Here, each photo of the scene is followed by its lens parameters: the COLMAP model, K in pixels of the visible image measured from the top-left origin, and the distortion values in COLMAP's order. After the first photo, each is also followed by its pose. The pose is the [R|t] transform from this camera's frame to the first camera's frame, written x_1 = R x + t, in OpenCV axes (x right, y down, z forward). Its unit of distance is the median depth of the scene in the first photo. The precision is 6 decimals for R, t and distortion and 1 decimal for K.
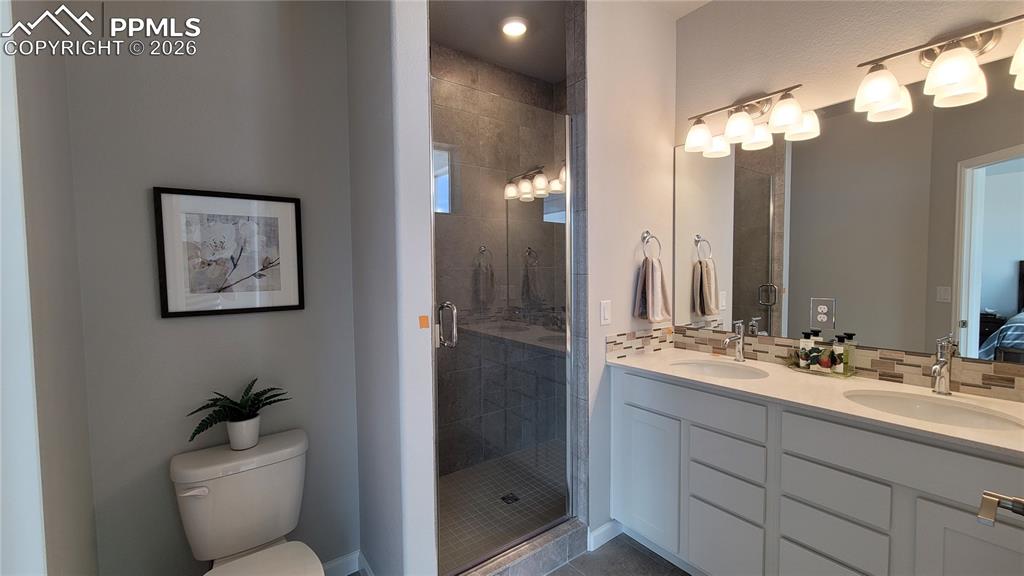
lens RADIAL K [[414.6, 0, 512.3], [0, 414.6, 288.6], [0, 0, 1]] dist [-0.001135, -0.000820]
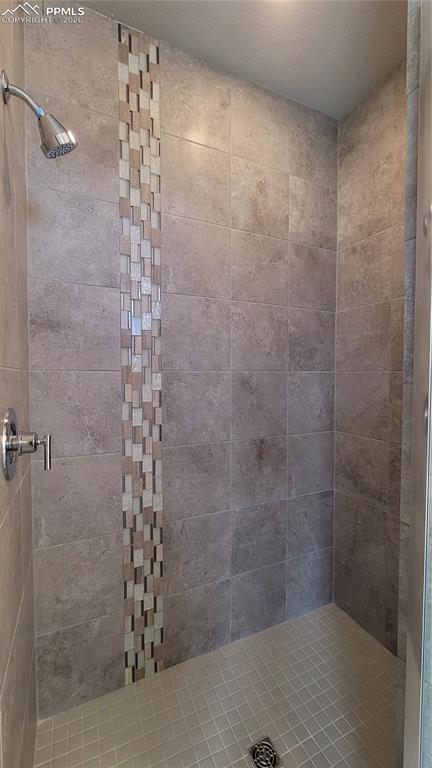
lens RADIAL K [[311.0, 0, 216.7], [0, 311.0, 385.0], [0, 0, 1]] dist [-0.001135, -0.000820]
pose [[0.980056, 0.015842, -0.198091, 0.006637], [-0.017683, 0.999815, -0.007526, -0.021896], [0.197936, 0.010879, 0.980155, 0.464887]]
